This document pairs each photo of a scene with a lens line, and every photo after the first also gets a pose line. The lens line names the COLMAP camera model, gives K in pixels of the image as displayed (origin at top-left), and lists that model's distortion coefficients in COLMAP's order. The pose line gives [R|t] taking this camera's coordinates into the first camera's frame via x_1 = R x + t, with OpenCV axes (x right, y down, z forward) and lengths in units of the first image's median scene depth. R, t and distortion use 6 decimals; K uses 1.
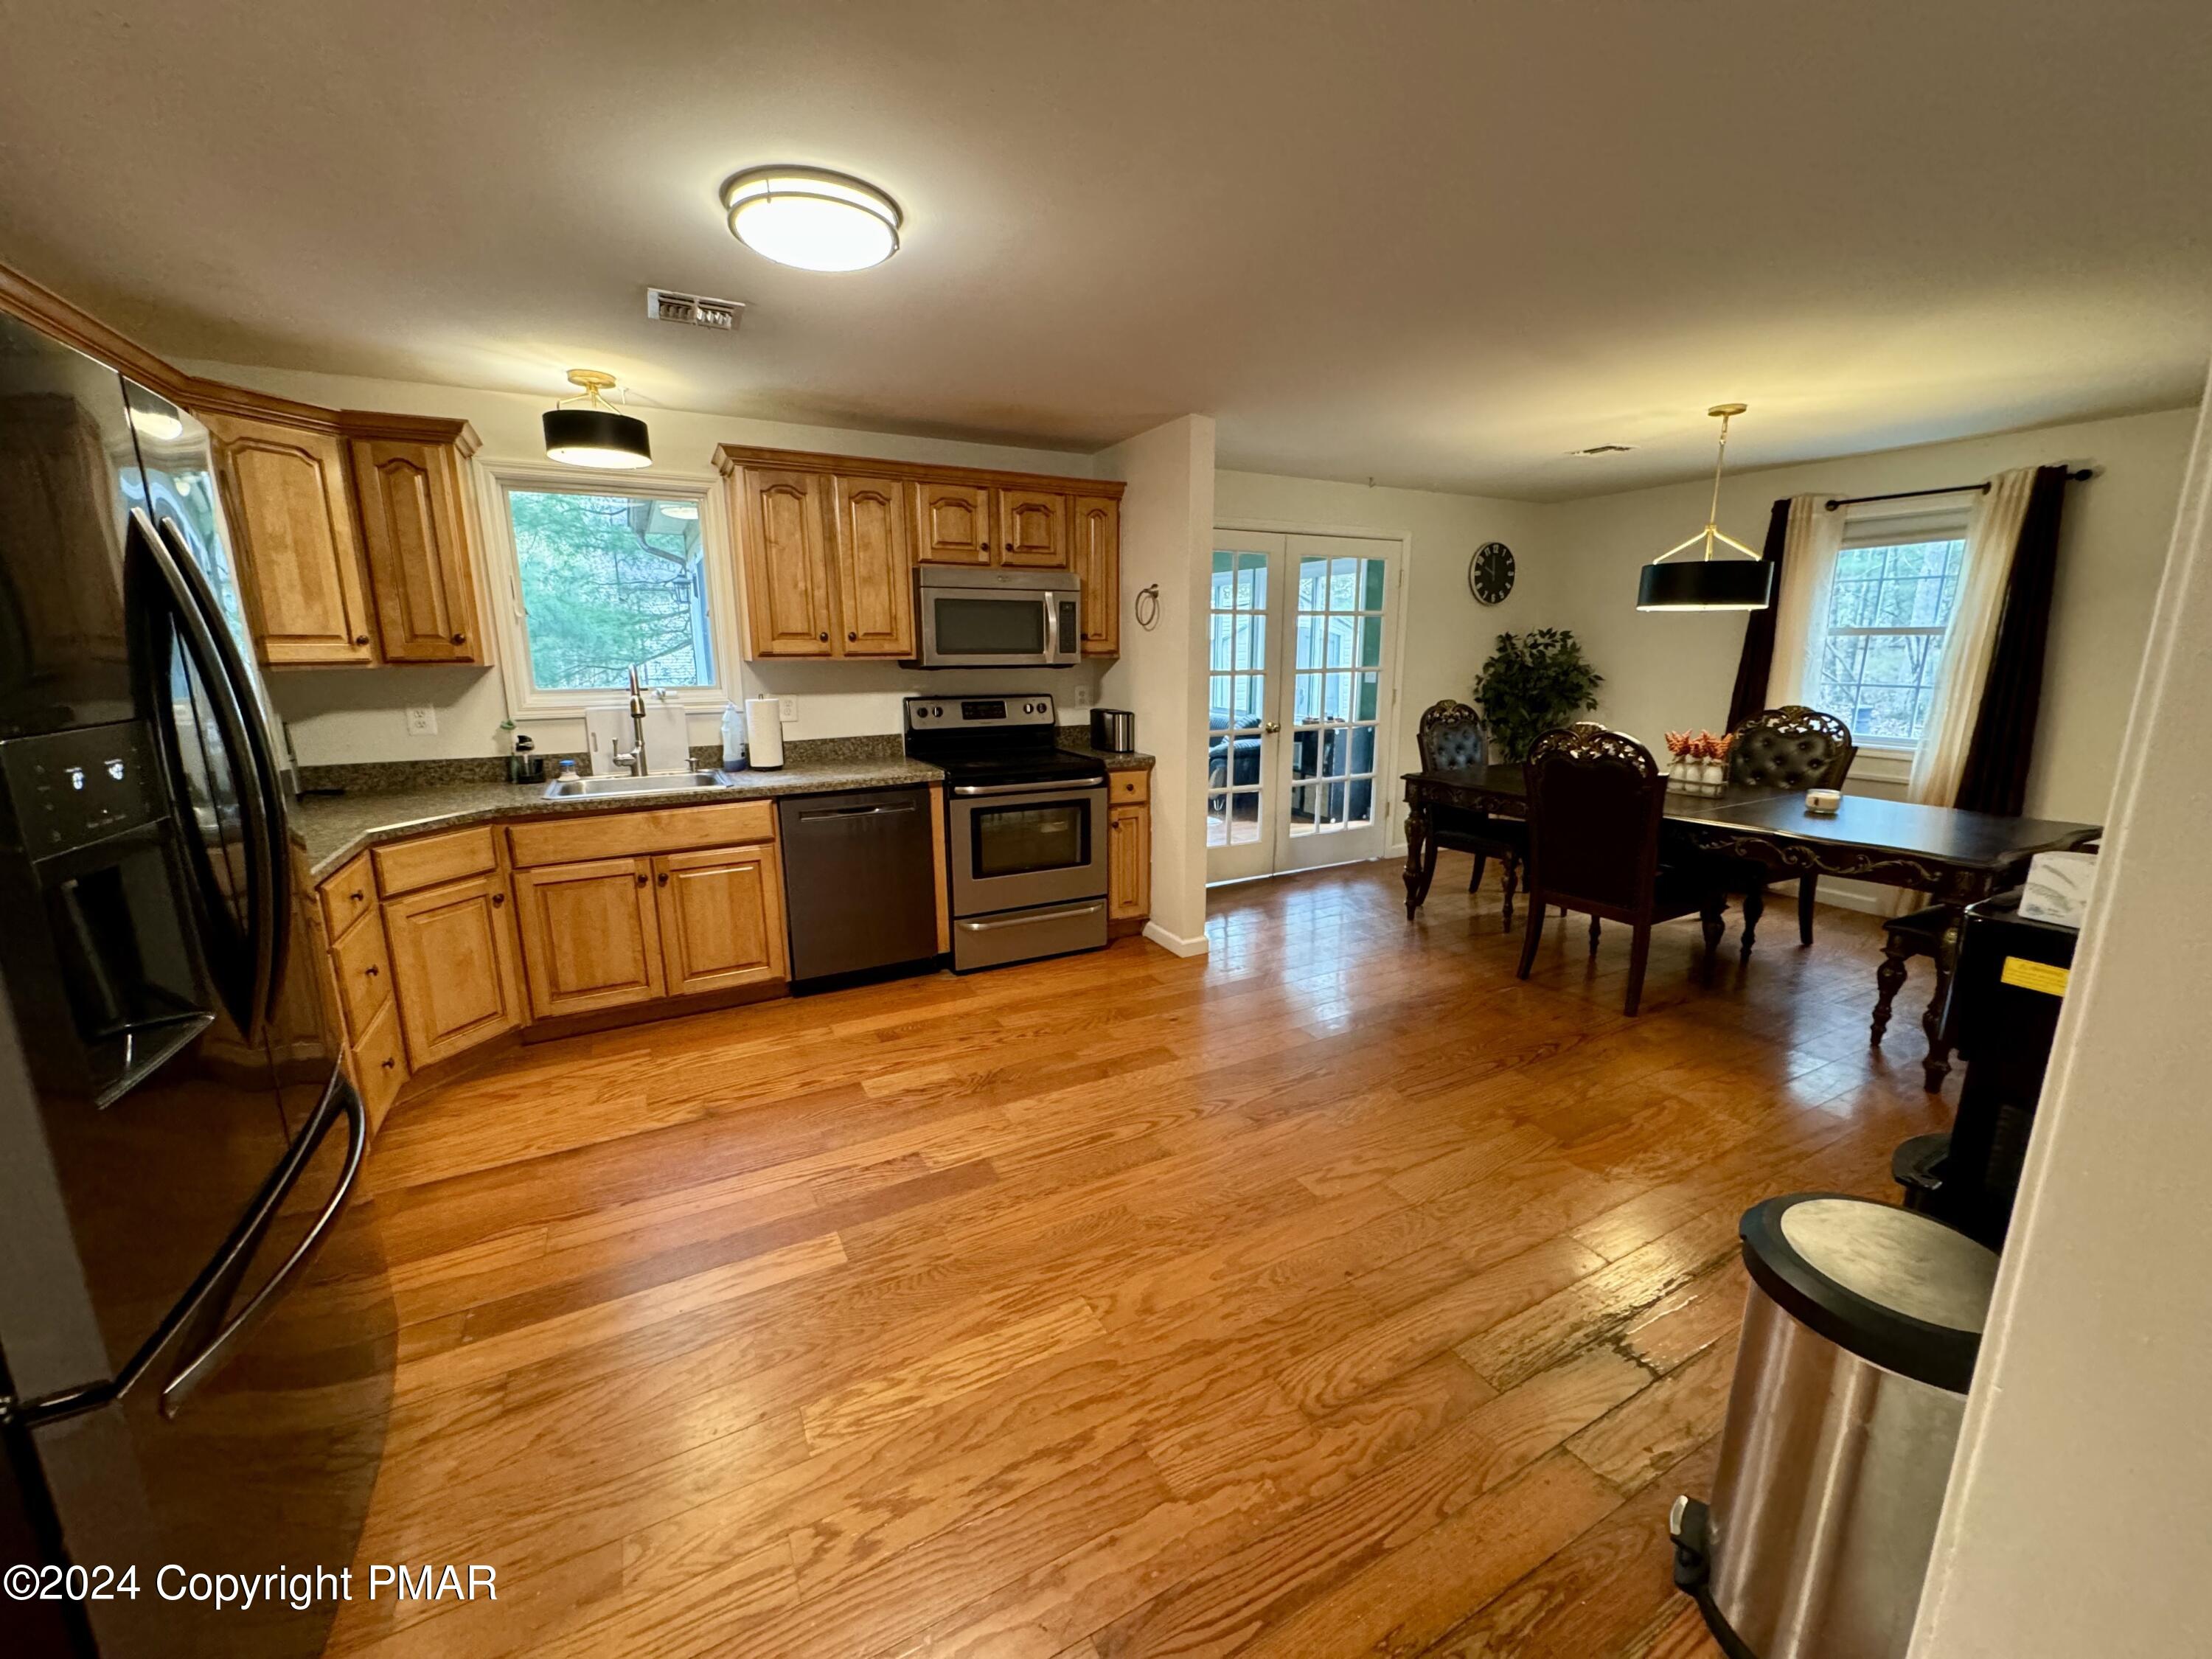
lens RADIAL K [[868.5, 0, 1108.1], [0, 868.5, 825.4], [0, 0, 1]] dist [0.000804, 0.000271]
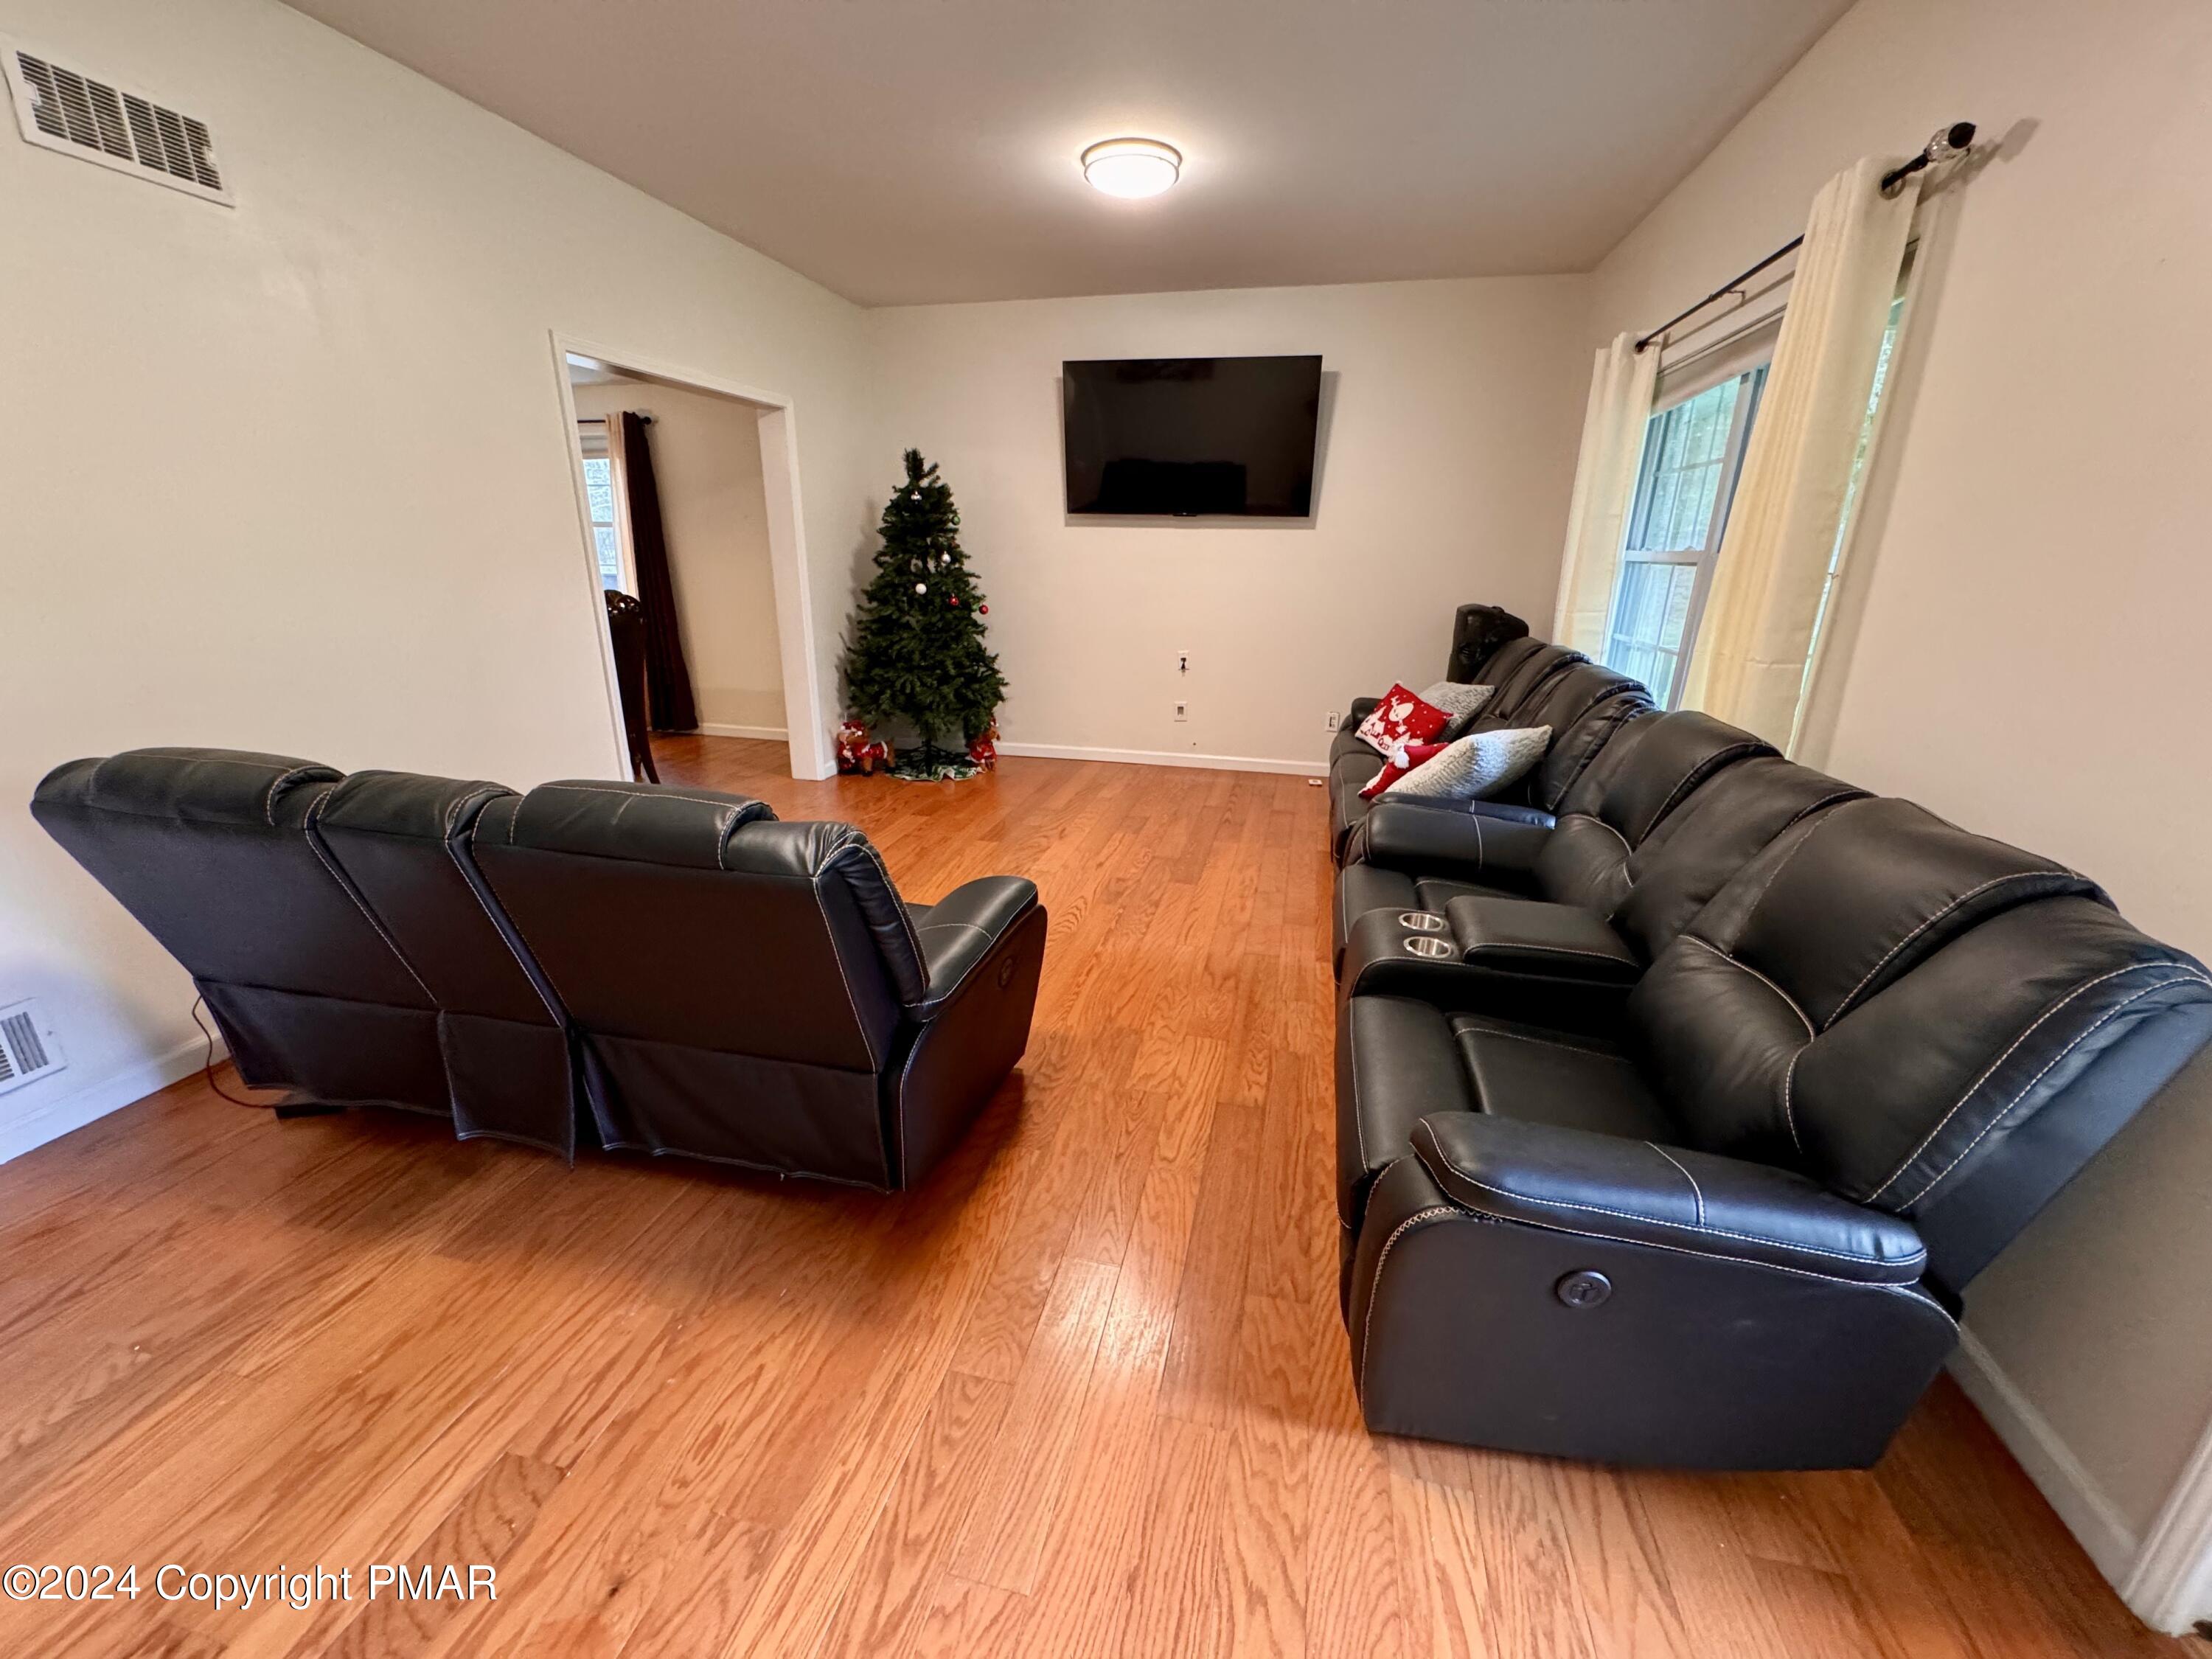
lens RADIAL K [[881.8, 0, 1107.4], [0, 881.8, 828.5], [0, 0, 1]] dist [-0.002300, -0.000066]
pose [[0.662881, -0.218222, 0.716218, 0.359224], [0.139604, 0.975832, 0.168115, 0.137131], [-0.735595, -0.011453, 0.677325, -0.597651]]
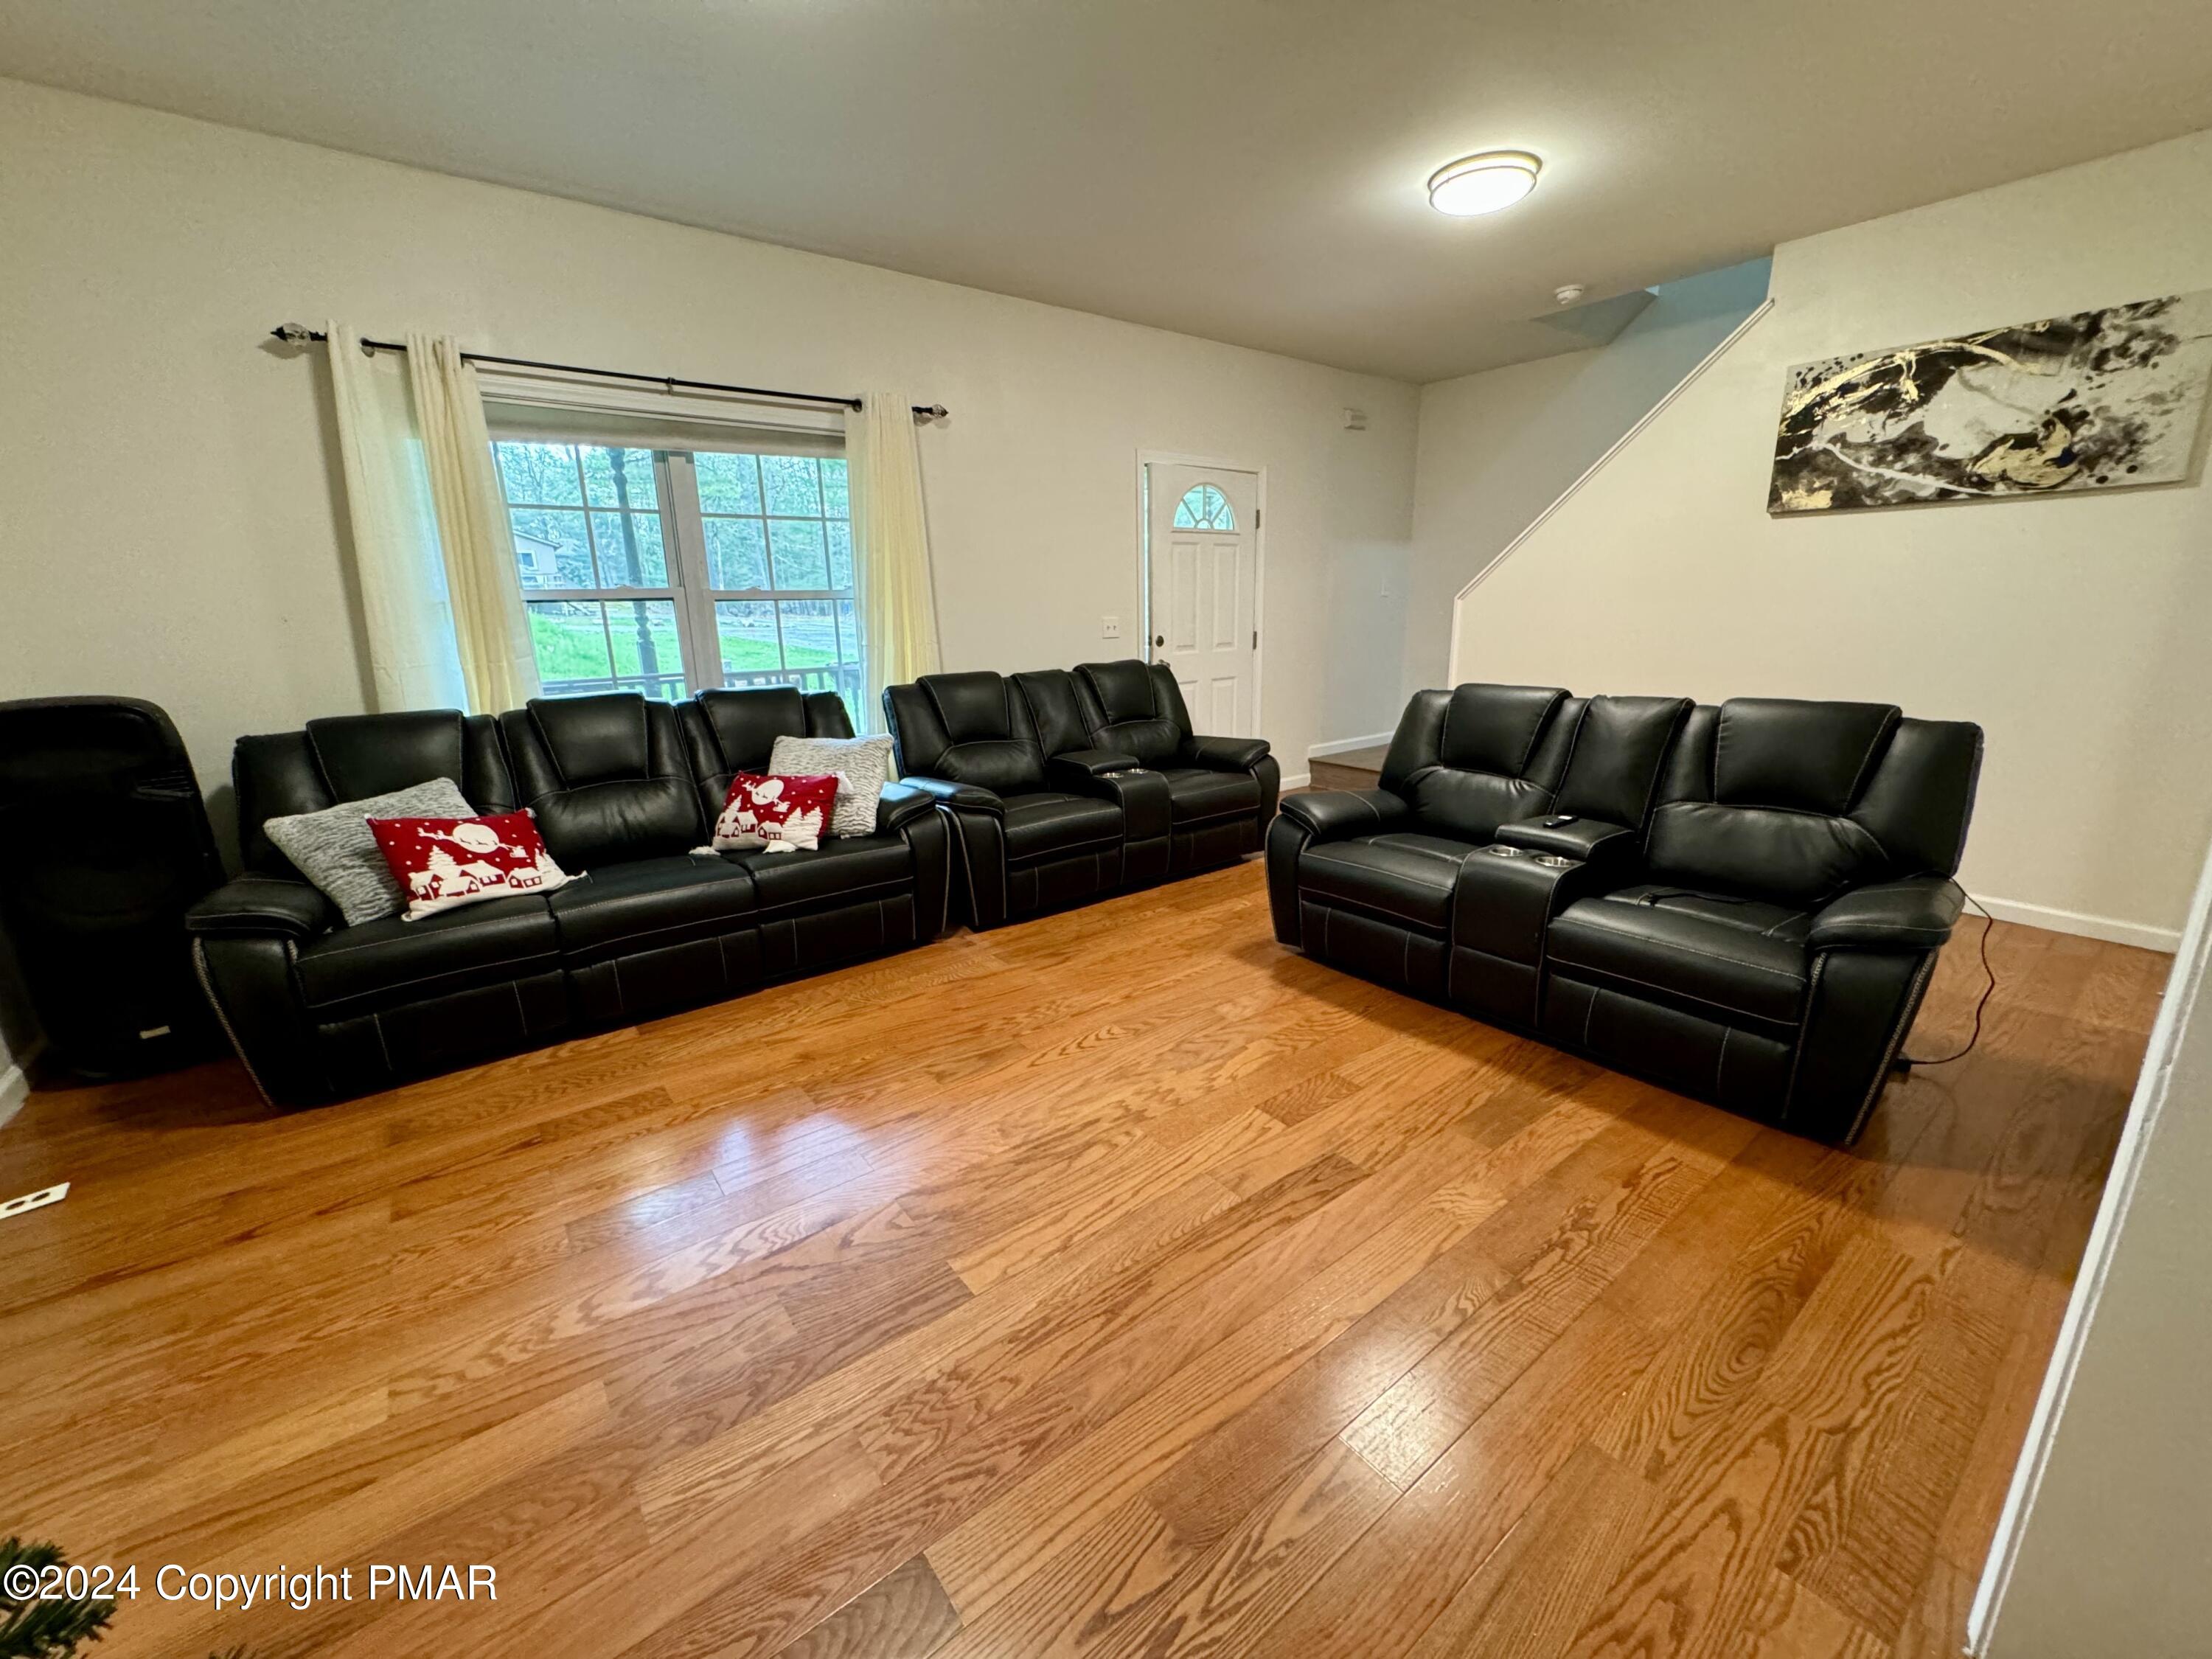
lens RADIAL K [[881.8, 0, 1107.4], [0, 881.8, 828.5], [0, 0, 1]] dist [-0.002300, -0.000066]
pose [[-0.986045, 0.055848, -0.156830, 0.991902], [-0.018508, 0.899436, 0.436661, -0.078046], [0.165445, 0.433470, -0.885851, 0.505432]]
